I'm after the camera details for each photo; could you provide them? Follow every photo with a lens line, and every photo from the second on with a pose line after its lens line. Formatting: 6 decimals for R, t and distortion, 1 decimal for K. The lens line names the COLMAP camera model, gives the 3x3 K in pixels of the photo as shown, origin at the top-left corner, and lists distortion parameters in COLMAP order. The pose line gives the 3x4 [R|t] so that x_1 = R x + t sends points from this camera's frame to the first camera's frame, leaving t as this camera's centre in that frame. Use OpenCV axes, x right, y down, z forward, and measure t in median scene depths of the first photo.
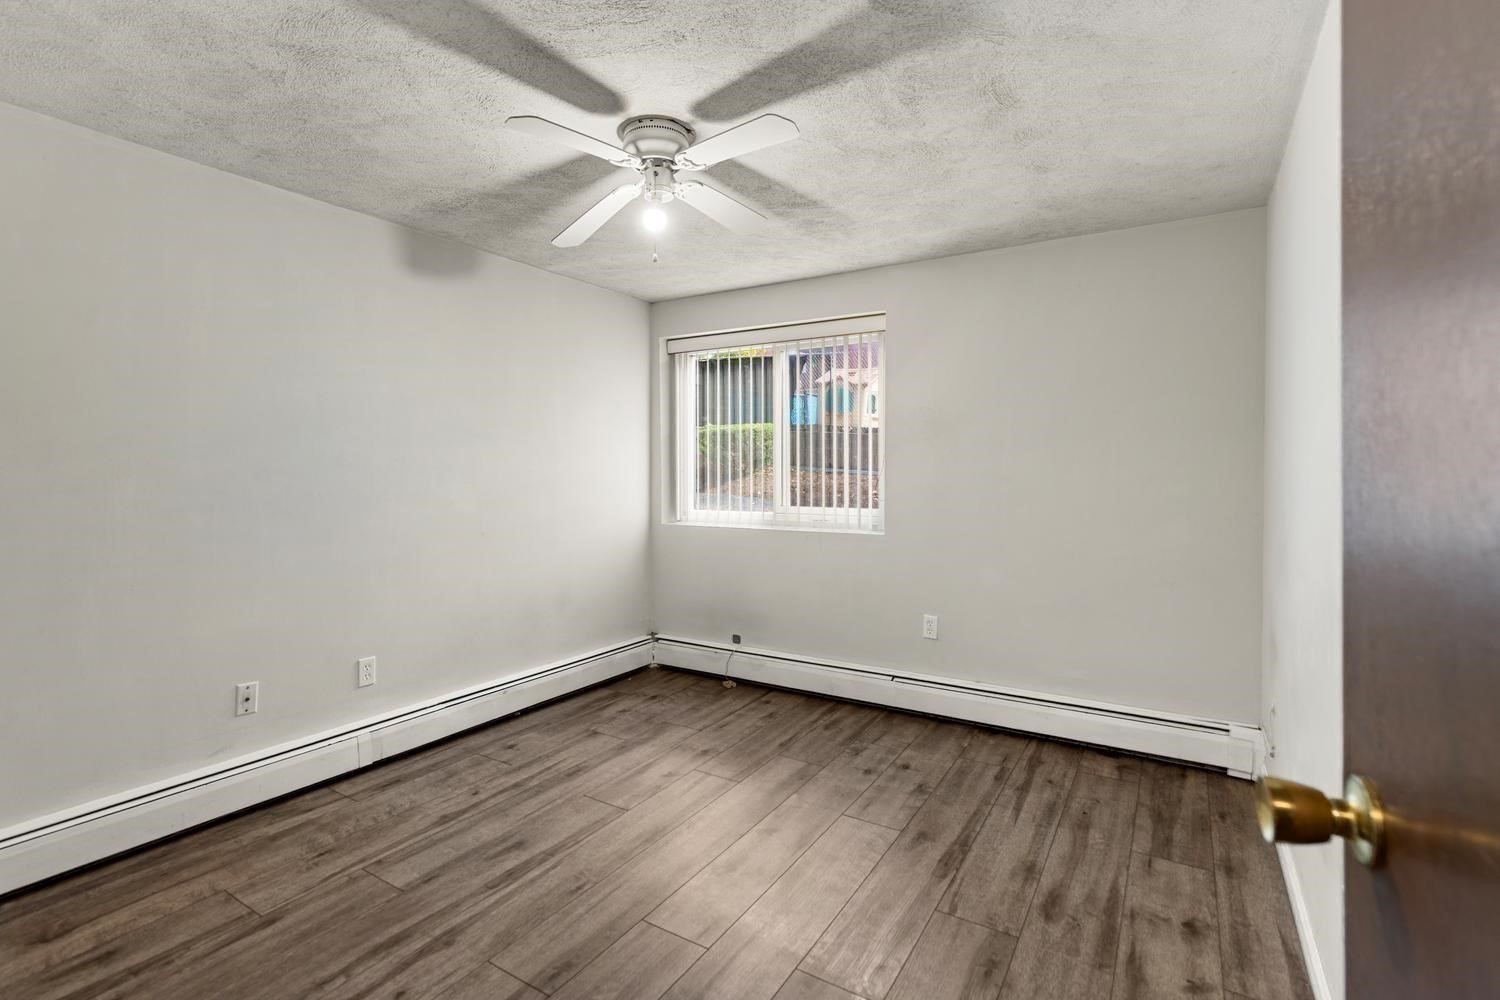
lens RADIAL K [[701.6, 0, 733.5], [0, 701.6, 474.9], [0, 0, 1]] dist [0.001505, -0.000053]
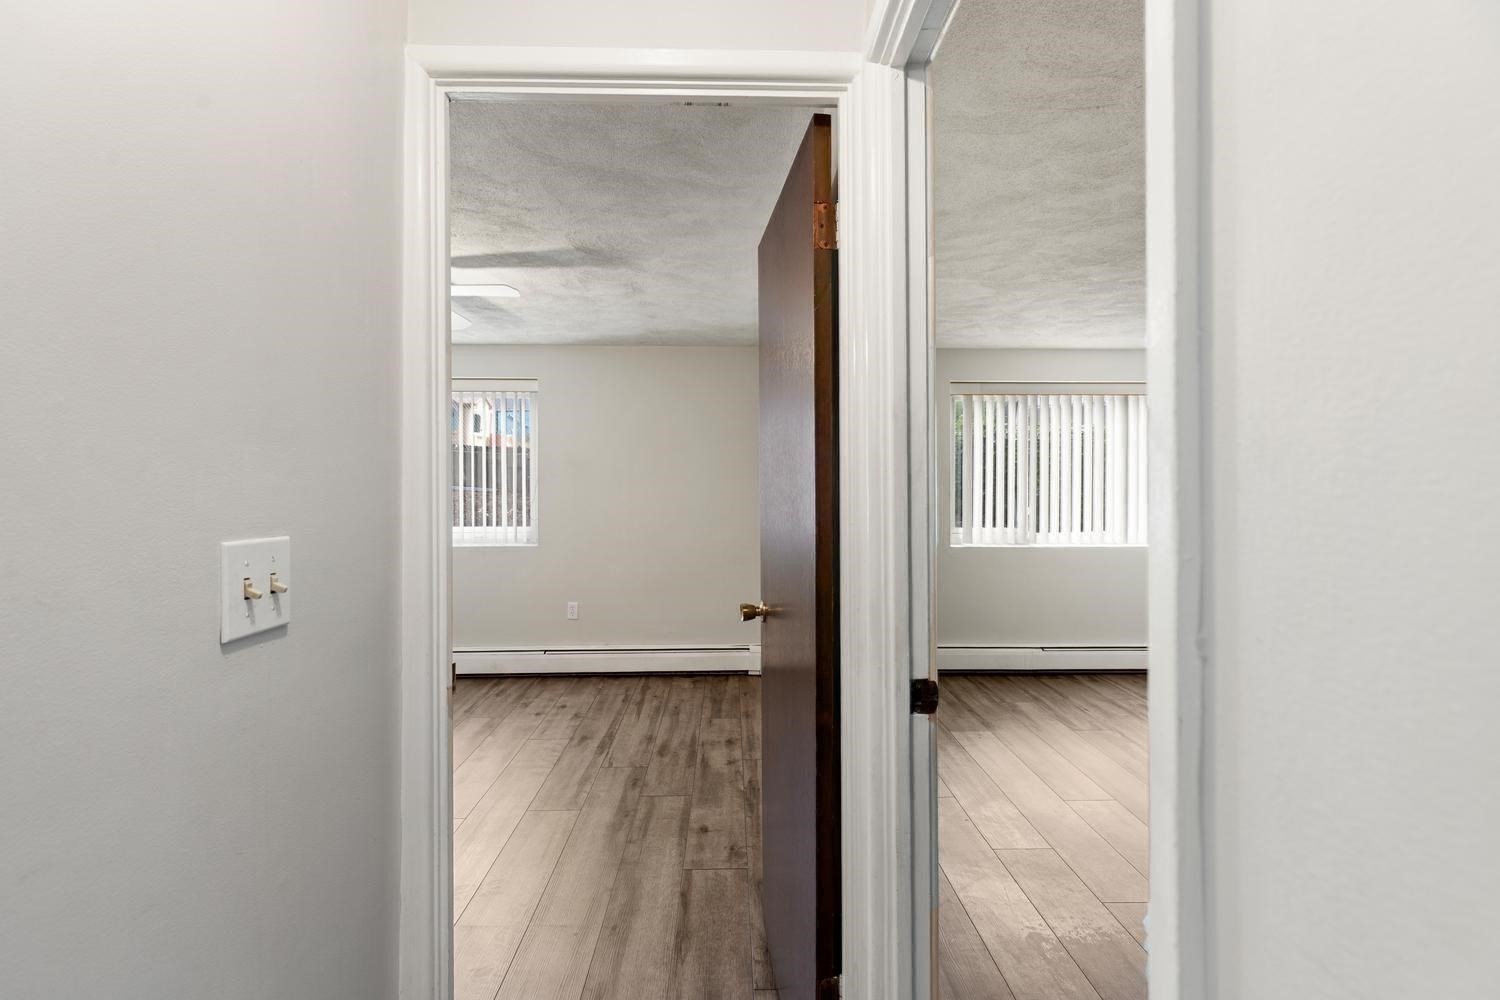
lens RADIAL K [[685.4, 0, 754.9], [0, 685.4, 490.1], [0, 0, 1]] dist [0.000794, 0.000335]
pose [[0.821741, -0.008072, 0.569803, -0.266751], [0.004498, 0.999960, 0.007679, -0.040734], [-0.569843, -0.003748, 0.821745, -0.435077]]
